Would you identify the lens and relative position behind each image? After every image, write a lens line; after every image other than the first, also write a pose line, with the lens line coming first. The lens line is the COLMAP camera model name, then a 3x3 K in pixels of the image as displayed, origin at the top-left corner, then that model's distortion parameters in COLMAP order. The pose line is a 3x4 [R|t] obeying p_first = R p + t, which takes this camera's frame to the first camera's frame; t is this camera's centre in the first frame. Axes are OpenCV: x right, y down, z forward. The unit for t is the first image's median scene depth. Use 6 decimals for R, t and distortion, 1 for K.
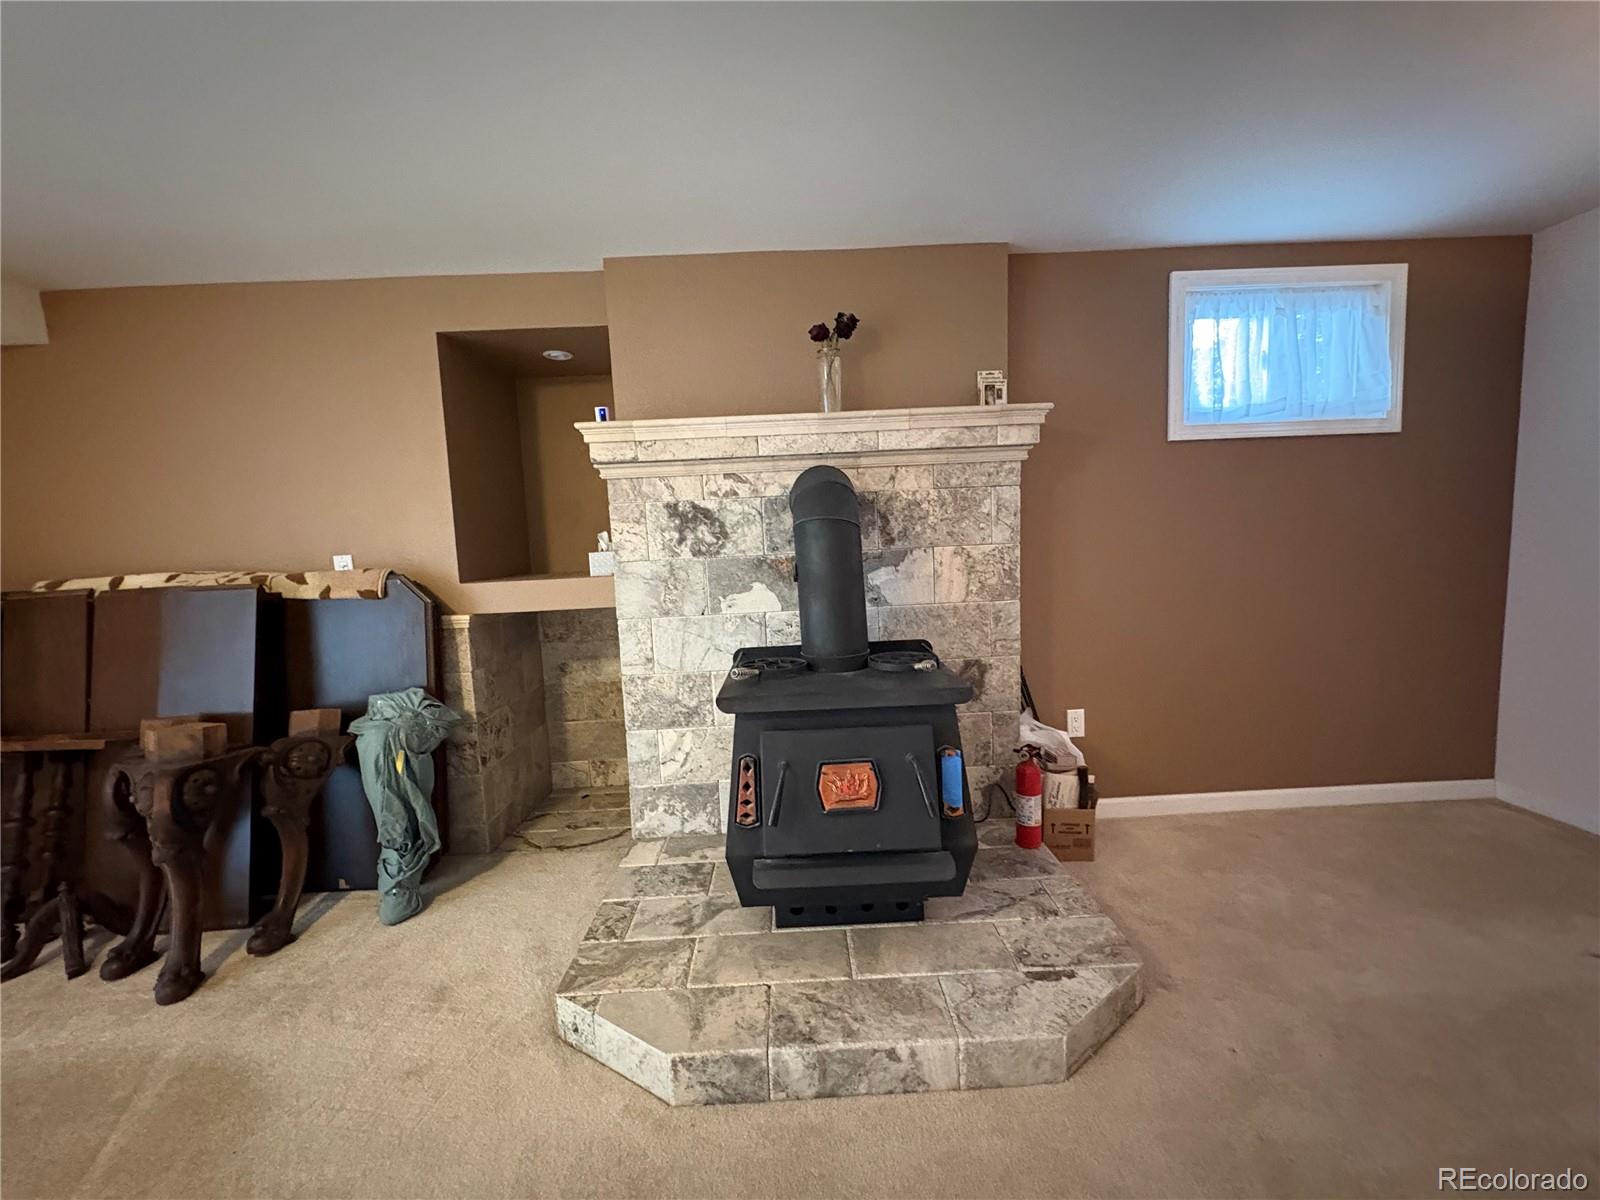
lens RADIAL K [[633.3, 0, 798.8], [0, 633.3, 602.2], [0, 0, 1]] dist [0.000391, -0.000339]
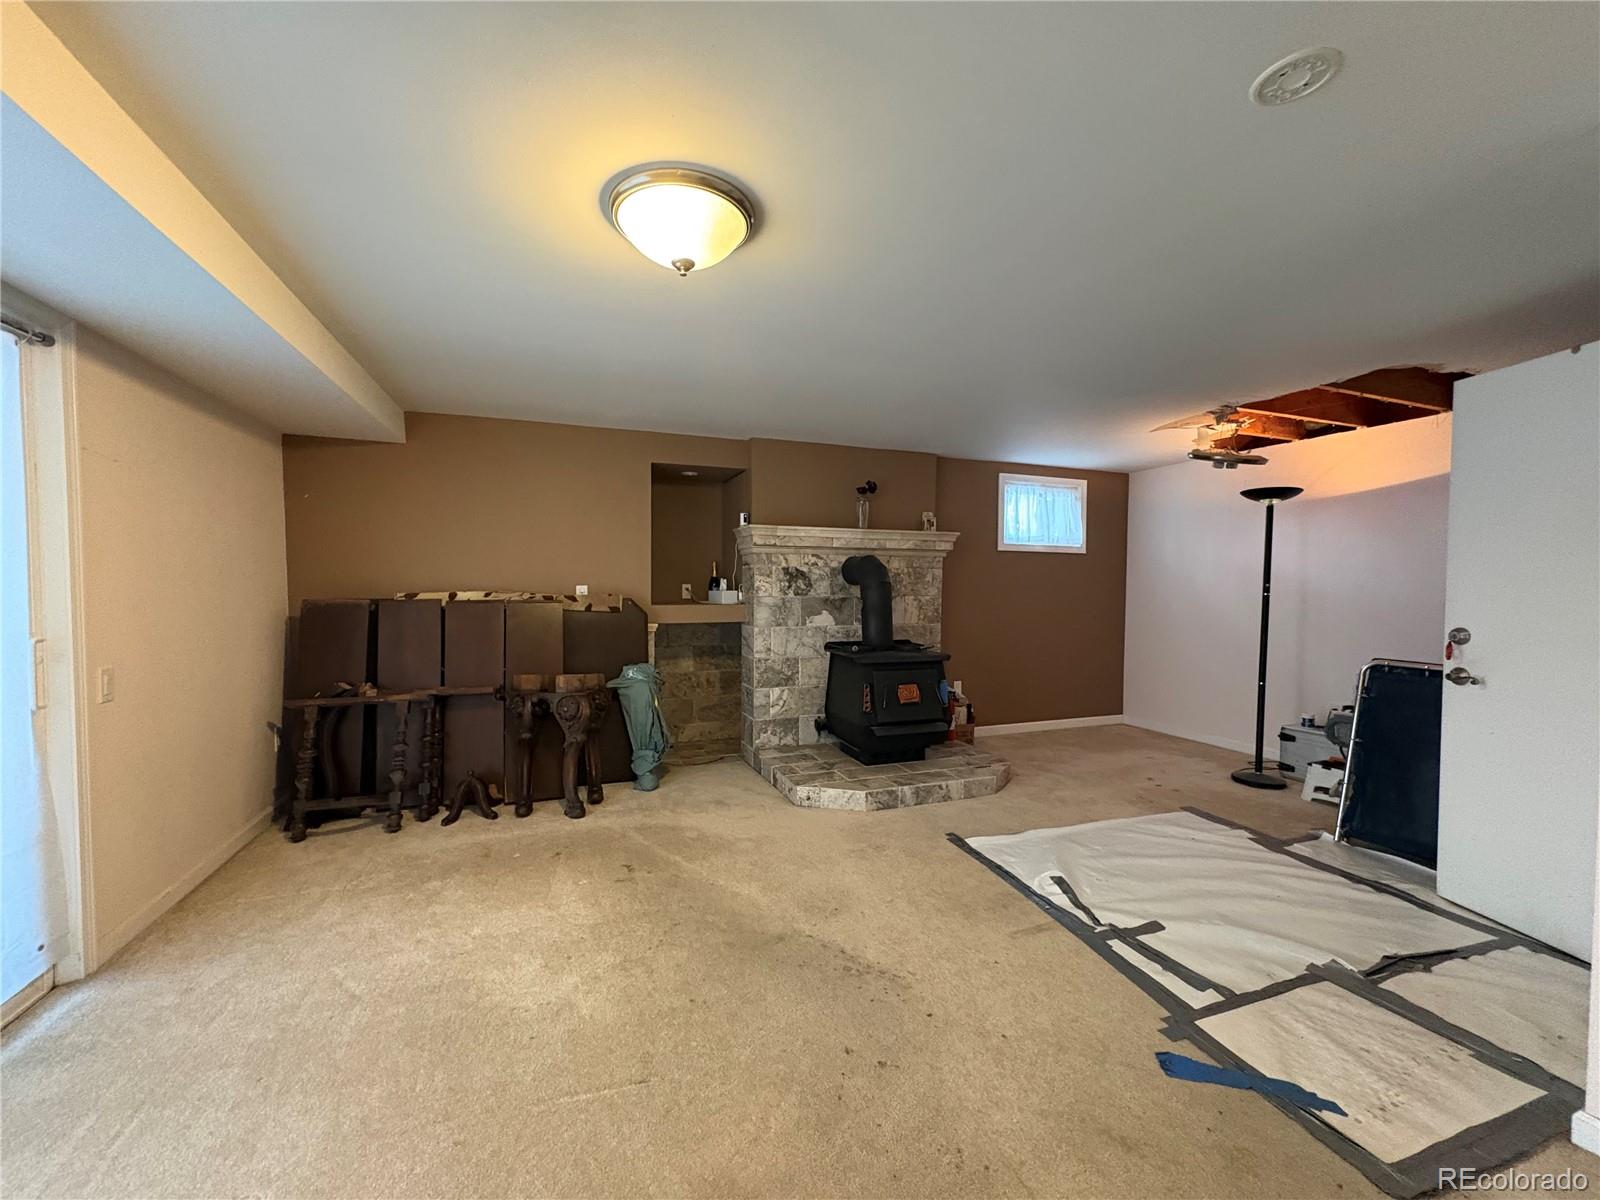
lens RADIAL K [[633.3, 0, 797.1], [0, 633.3, 599.2], [0, 0, 1]] dist [0.000391, -0.000339]
pose [[0.943512, 0.041967, 0.328671, -0.788946], [-0.016332, 0.996631, -0.080373, 0.092823], [-0.330936, 0.070465, 0.941018, -0.805973]]
